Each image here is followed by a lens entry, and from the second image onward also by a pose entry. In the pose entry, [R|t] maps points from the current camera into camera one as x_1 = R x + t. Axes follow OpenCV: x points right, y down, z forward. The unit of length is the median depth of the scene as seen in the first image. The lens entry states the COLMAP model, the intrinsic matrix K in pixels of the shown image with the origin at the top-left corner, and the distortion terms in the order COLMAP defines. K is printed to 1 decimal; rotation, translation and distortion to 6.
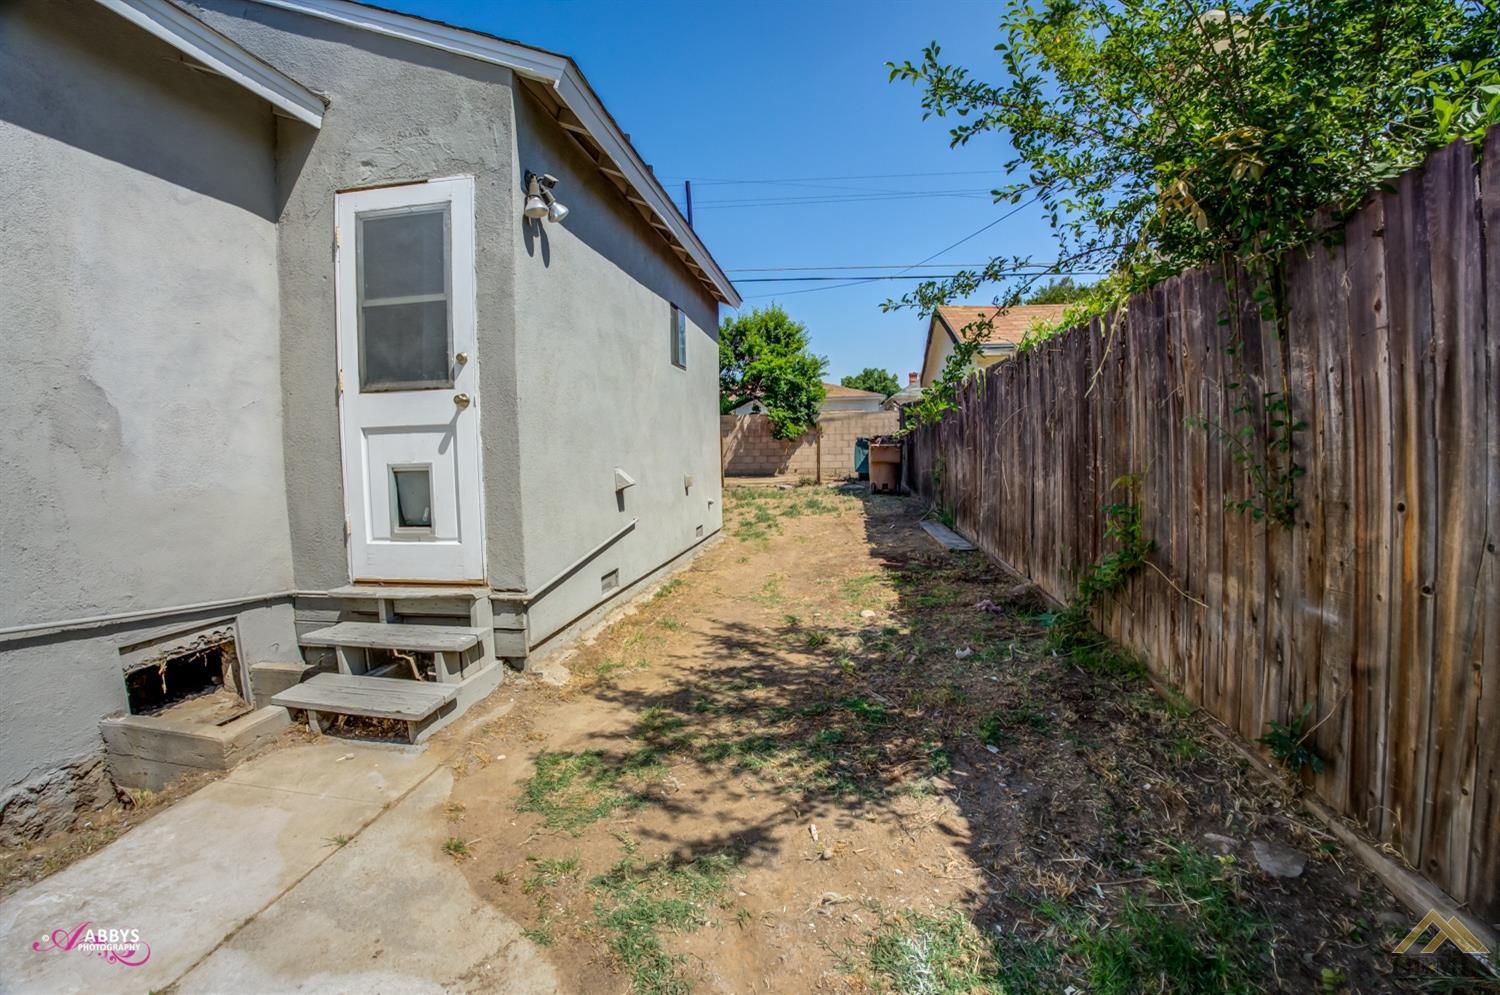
lens RADIAL K [[701.9, 0, 742.8], [0, 701.9, 502.7], [0, 0, 1]] dist [-0.106093, 0.019479]
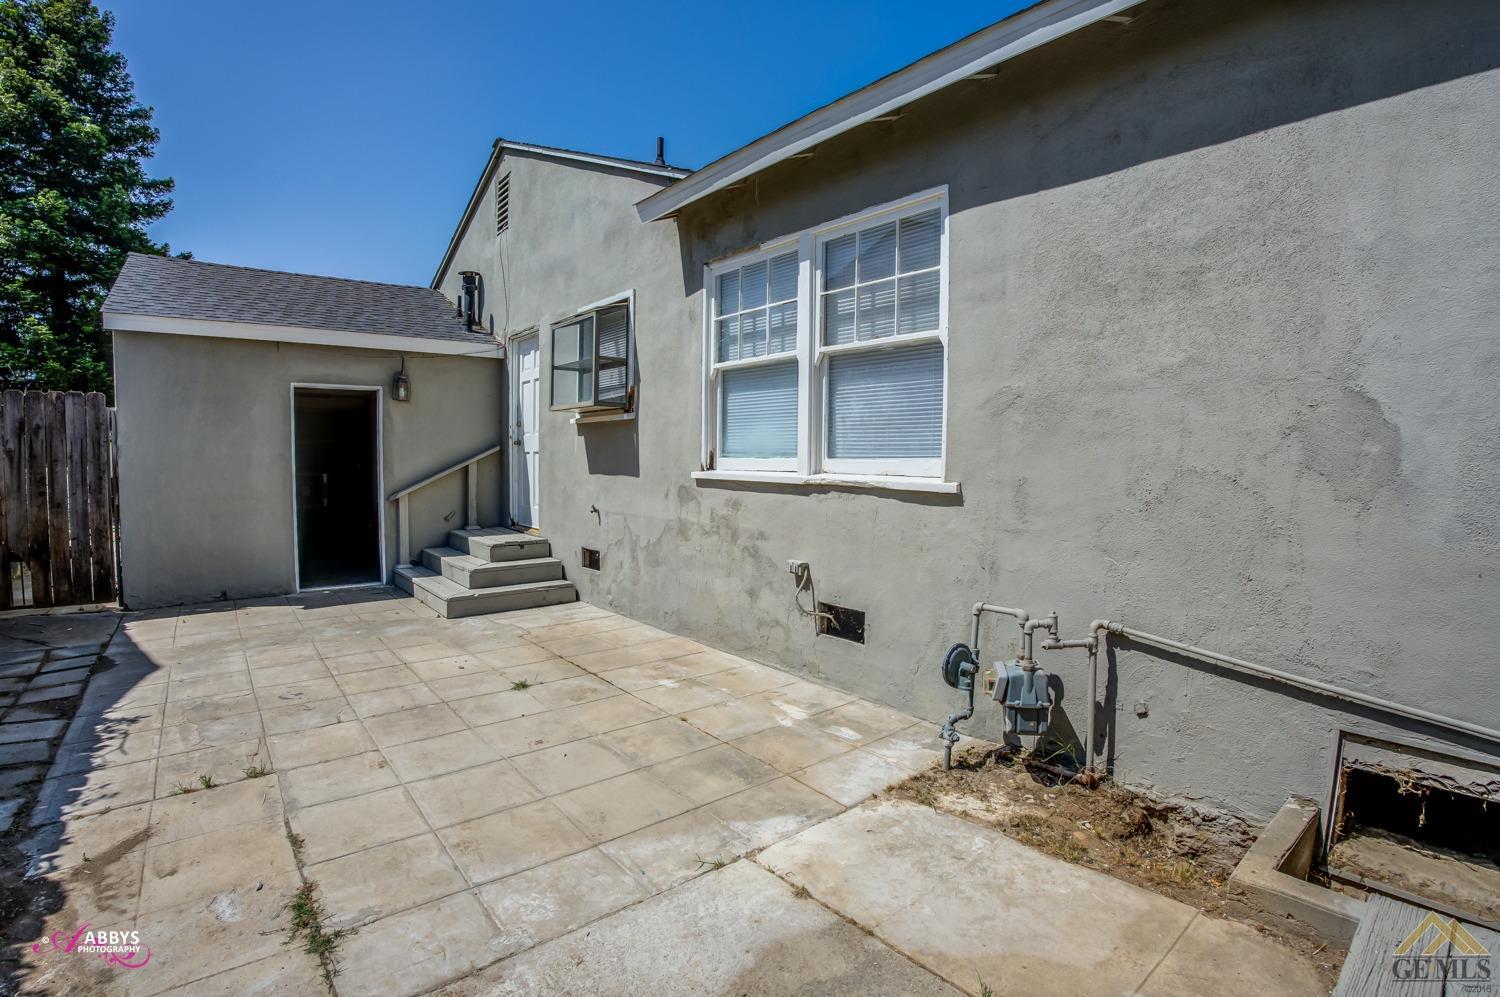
lens RADIAL K [[701.9, 0, 742.8], [0, 701.9, 503.7], [0, 0, 1]] dist [-0.106093, 0.019479]
pose [[-0.673401, 0.056992, -0.737078, 0.068259], [-0.054457, 0.990491, 0.126338, -0.083199], [0.737269, 0.125215, -0.663894, 0.721620]]
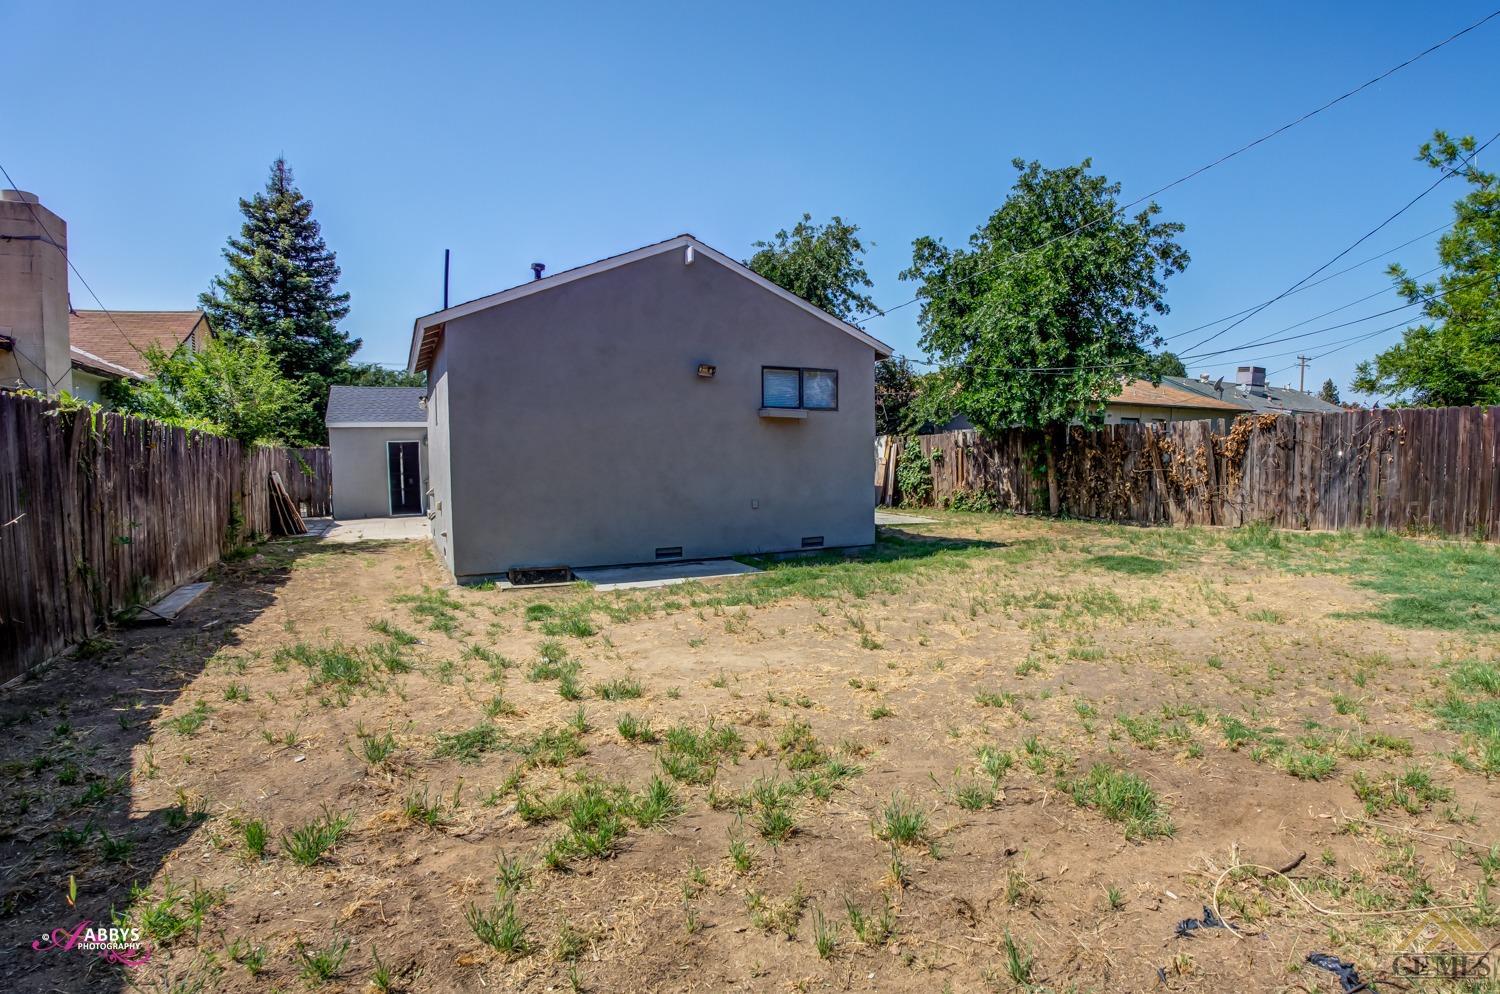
lens RADIAL K [[701.9, 0, 742.8], [0, 701.9, 502.2], [0, 0, 1]] dist [-0.106093, 0.019479]
pose [[-0.807889, 0.065688, -0.585663, 0.260202], [-0.019646, 0.990215, 0.138163, -0.262432], [0.589008, 0.123126, -0.798693, 2.699631]]
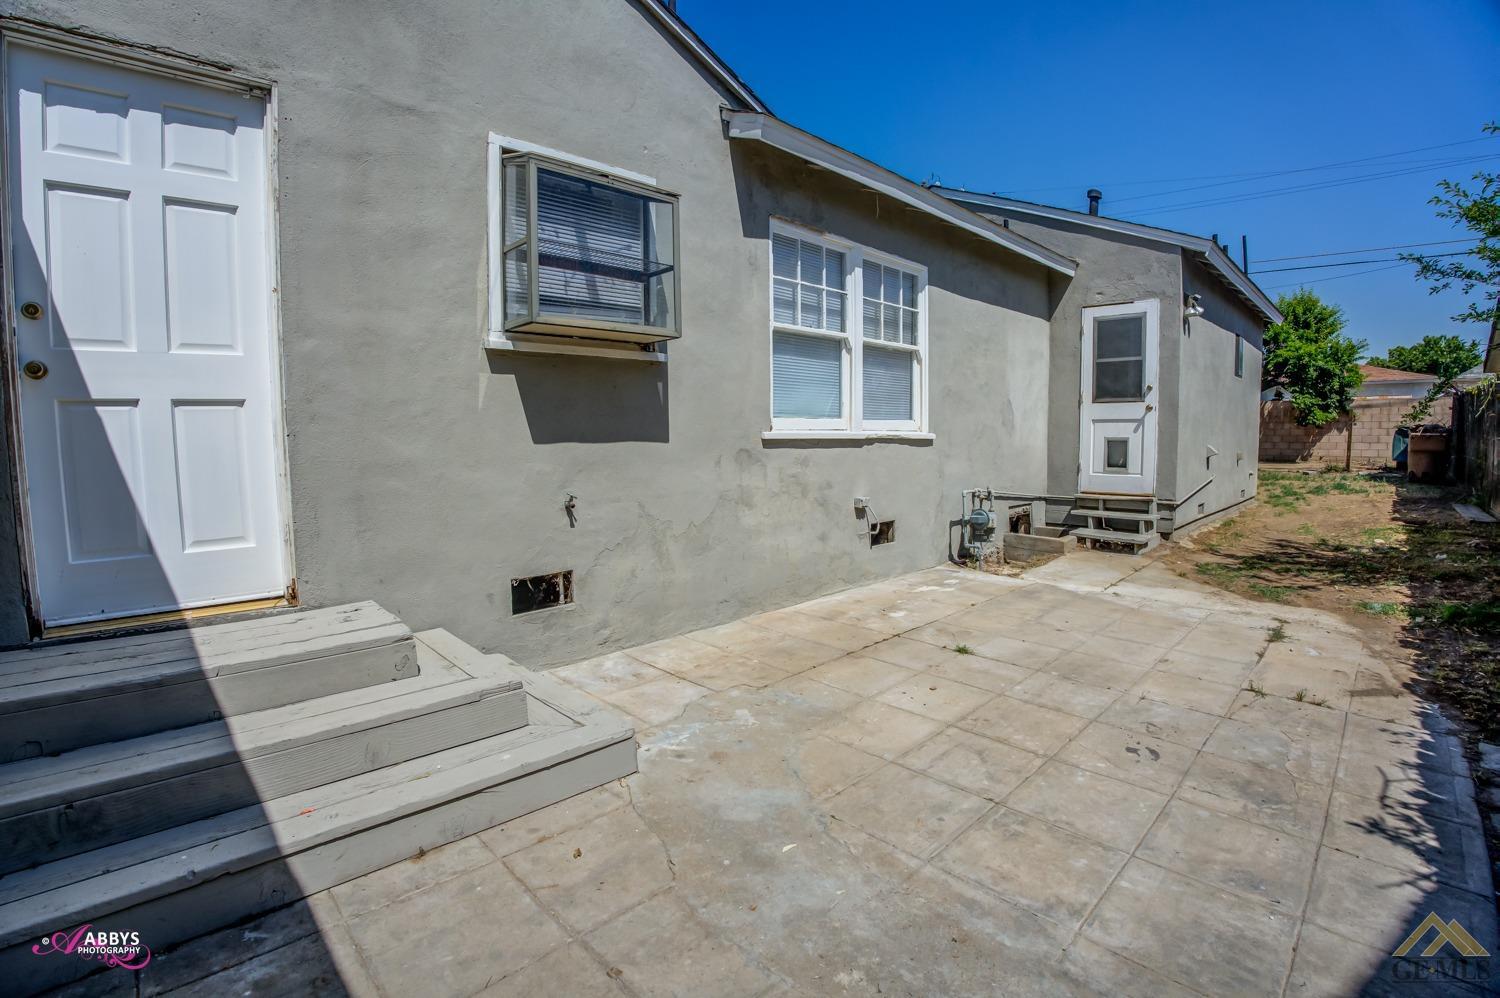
lens RADIAL K [[690.8, 0, 751.6], [0, 690.8, 496.2], [0, 0, 1]] dist [-0.101184, 0.017037]
pose [[0.799547, 0.064293, -0.597153, -0.138661], [-0.052525, 0.997930, 0.037115, 0.104983], [0.598303, 0.001690, 0.801268, -1.299051]]
